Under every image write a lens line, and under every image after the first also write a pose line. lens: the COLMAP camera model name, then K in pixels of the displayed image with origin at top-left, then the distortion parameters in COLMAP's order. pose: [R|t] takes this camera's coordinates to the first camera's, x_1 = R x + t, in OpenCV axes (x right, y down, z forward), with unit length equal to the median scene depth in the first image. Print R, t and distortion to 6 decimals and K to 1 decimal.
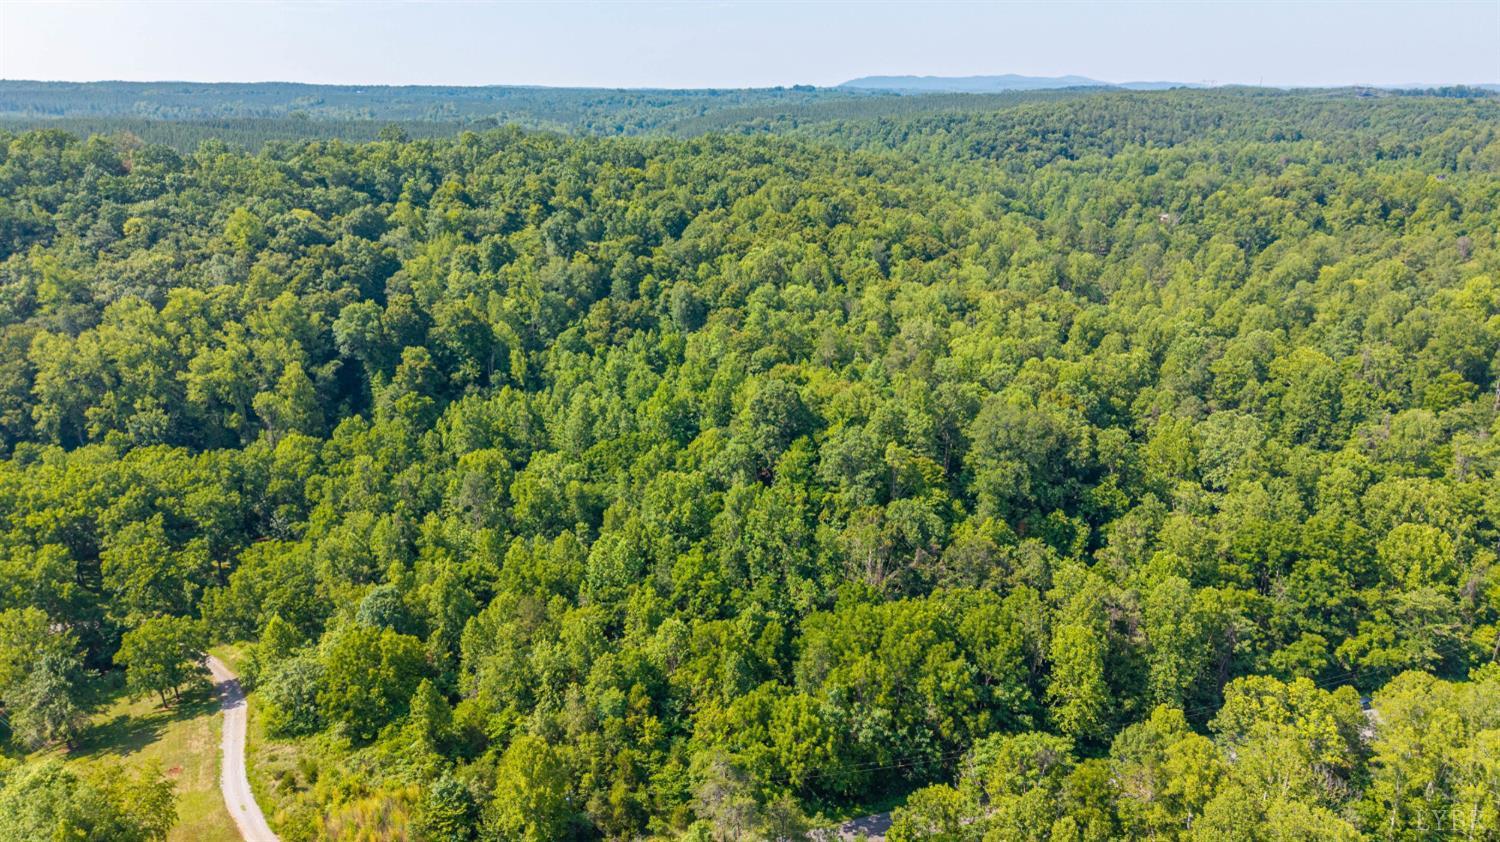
lens RADIAL K [[1034.4, 0, 750.0], [0, 1034.4, 421.0], [0, 0, 1]] dist [-0.002696, 0.000359]
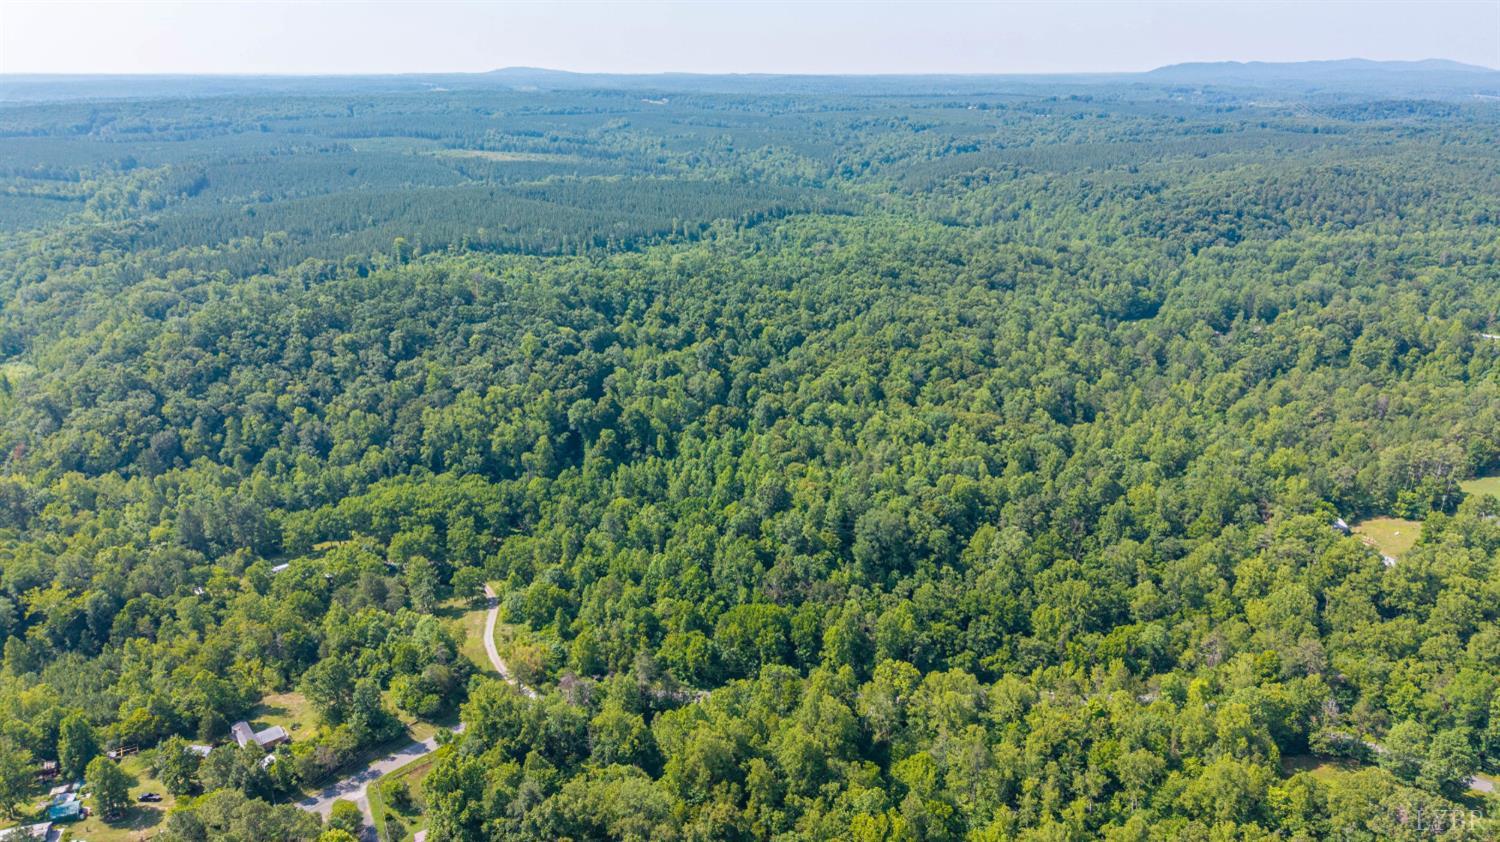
lens RADIAL K [[997.7, 0, 750.0], [0, 997.7, 421.0], [0, 0, 1]] dist [0.038561, -0.044952]
pose [[0.961991, 0.096627, -0.255415, 0.390981], [-0.090989, 0.995277, 0.033827, -0.180503], [0.257478, -0.009301, 0.966240, -0.678963]]
